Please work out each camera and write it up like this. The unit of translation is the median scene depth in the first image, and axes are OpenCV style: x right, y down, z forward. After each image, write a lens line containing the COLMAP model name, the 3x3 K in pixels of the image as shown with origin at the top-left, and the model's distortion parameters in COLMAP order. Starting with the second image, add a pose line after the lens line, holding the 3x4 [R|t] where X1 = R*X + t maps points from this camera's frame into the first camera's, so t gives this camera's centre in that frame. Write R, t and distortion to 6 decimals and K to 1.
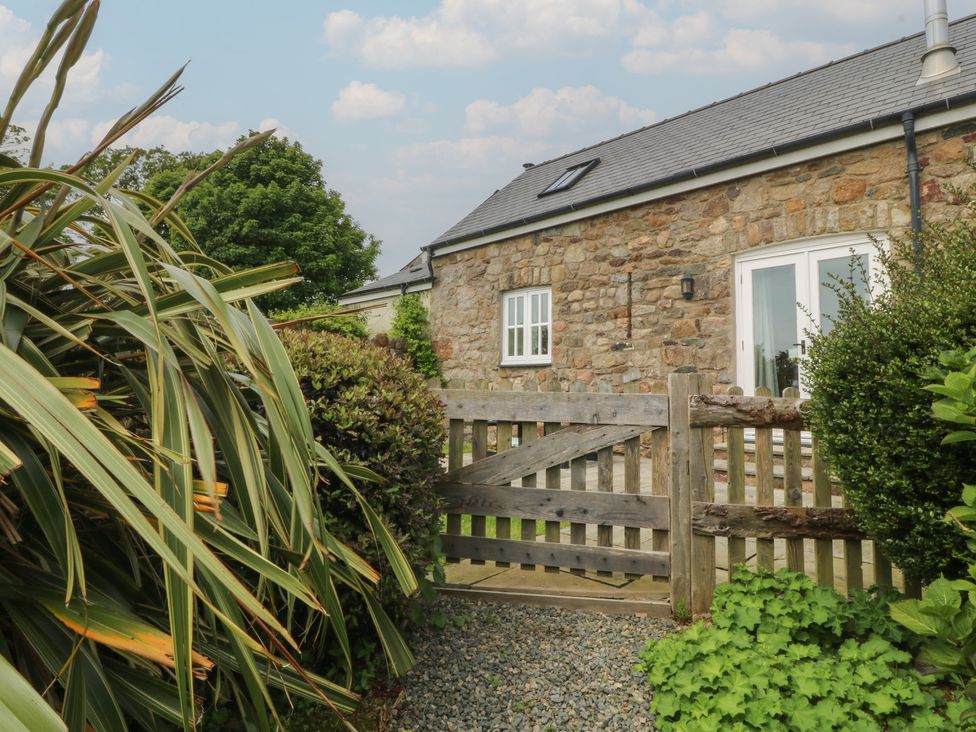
lens RADIAL K [[523.4, 0, 489.5], [0, 523.4, 351.8], [0, 0, 1]] dist [0.004142, -0.016387]
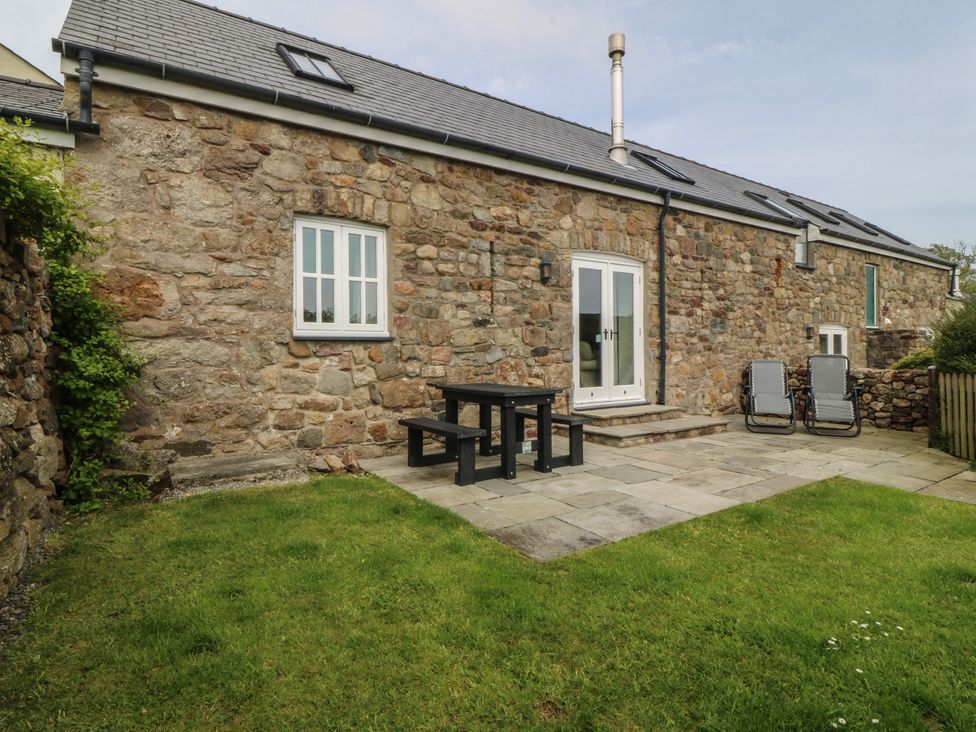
lens RADIAL K [[533.0, 0, 468.2], [0, 533.0, 354.3], [0, 0, 1]] dist [-0.000307, -0.013274]
pose [[0.232897, -0.010668, 0.972443, -0.632432], [-0.059799, 0.997891, 0.025269, 0.022792], [-0.970661, -0.064037, 0.231767, 0.796795]]
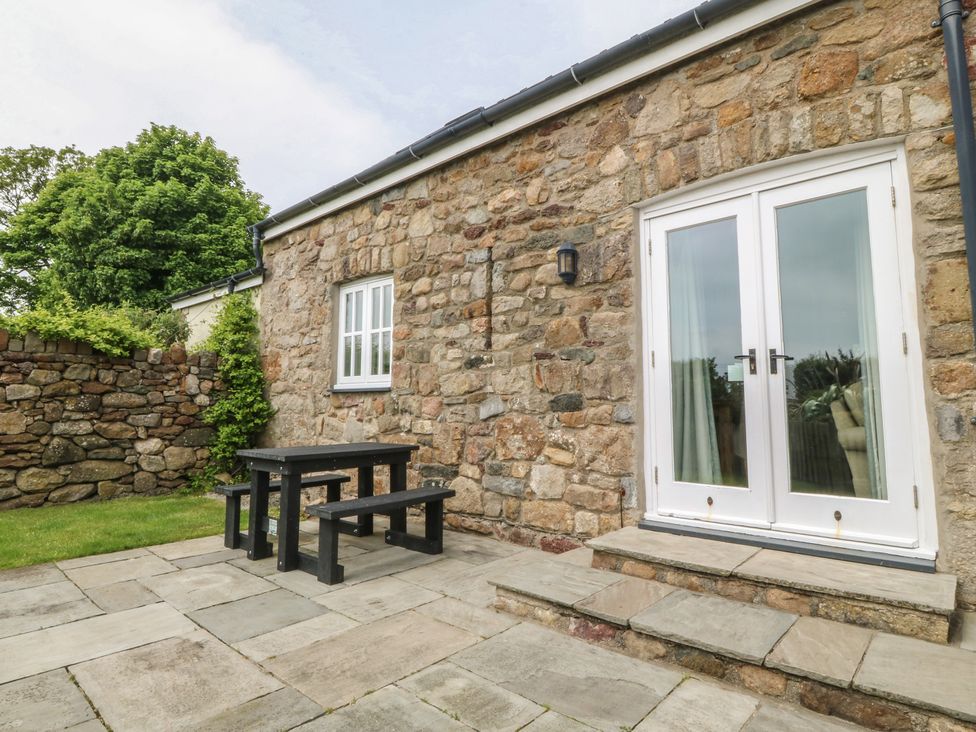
lens RADIAL K [[533.0, 0, 468.2], [0, 533.0, 354.3], [0, 0, 1]] dist [-0.000307, -0.013274]
pose [[0.999618, -0.003793, 0.027379, 0.218292], [0.004494, 0.999663, -0.025558, -0.002514], [-0.027272, 0.025671, 0.999298, 0.342096]]
